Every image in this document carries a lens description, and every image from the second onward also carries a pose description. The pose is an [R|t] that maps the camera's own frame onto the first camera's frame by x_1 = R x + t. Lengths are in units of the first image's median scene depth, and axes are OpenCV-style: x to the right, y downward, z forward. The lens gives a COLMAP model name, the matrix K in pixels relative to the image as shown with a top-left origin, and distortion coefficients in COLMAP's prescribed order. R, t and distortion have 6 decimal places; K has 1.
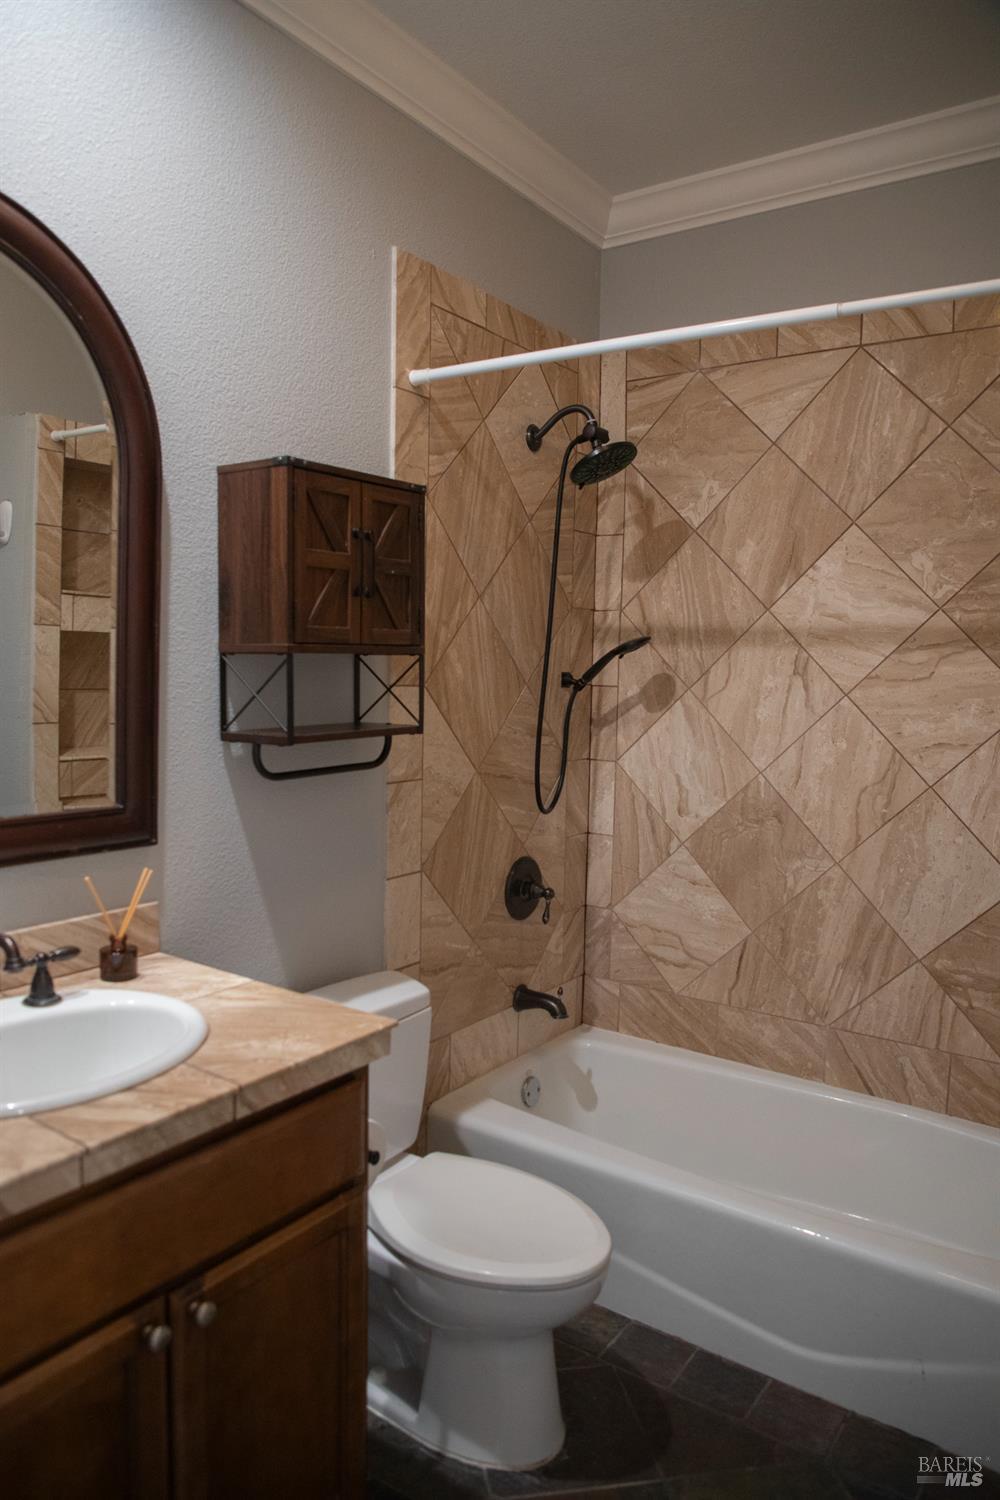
lens RADIAL K [[1030.9, 0, 500.0], [0, 1030.9, 750.0], [0, 0, 1]] dist [-0.075567, 0.040687]
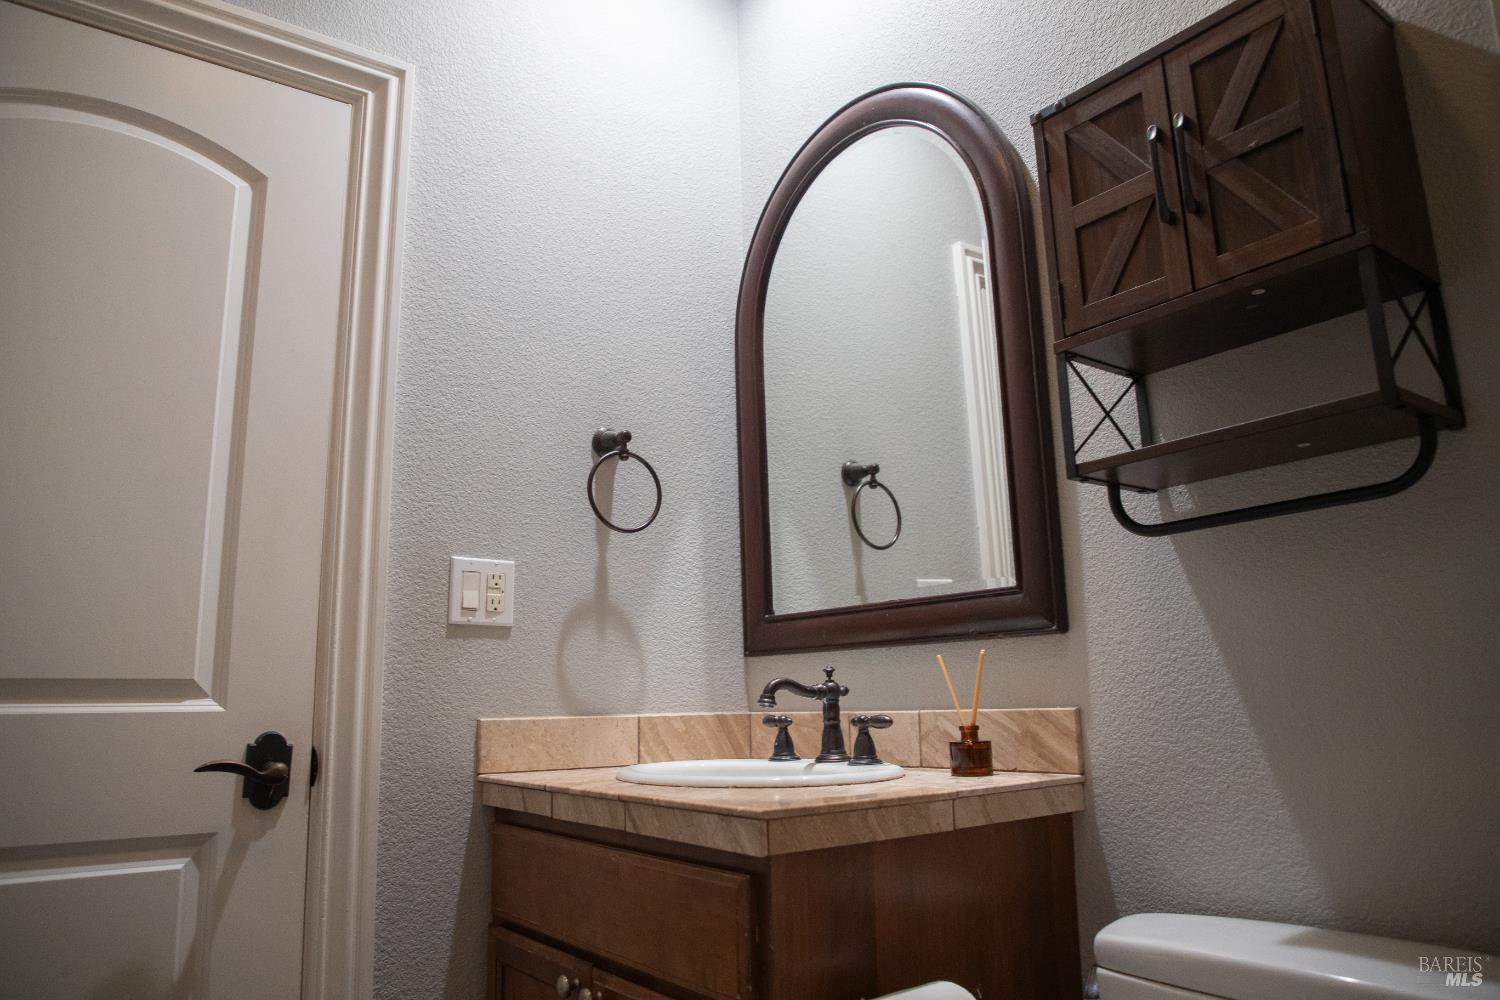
lens RADIAL K [[1030.9, 0, 746.0], [0, 1030.9, 491.2], [0, 0, 1]] dist [-0.075567, 0.040687]
pose [[-0.321310, -0.201013, -0.925394, 0.506469], [-0.065715, 0.979589, -0.189968, 0.150329], [0.944691, -0.000226, -0.327961, 1.013248]]
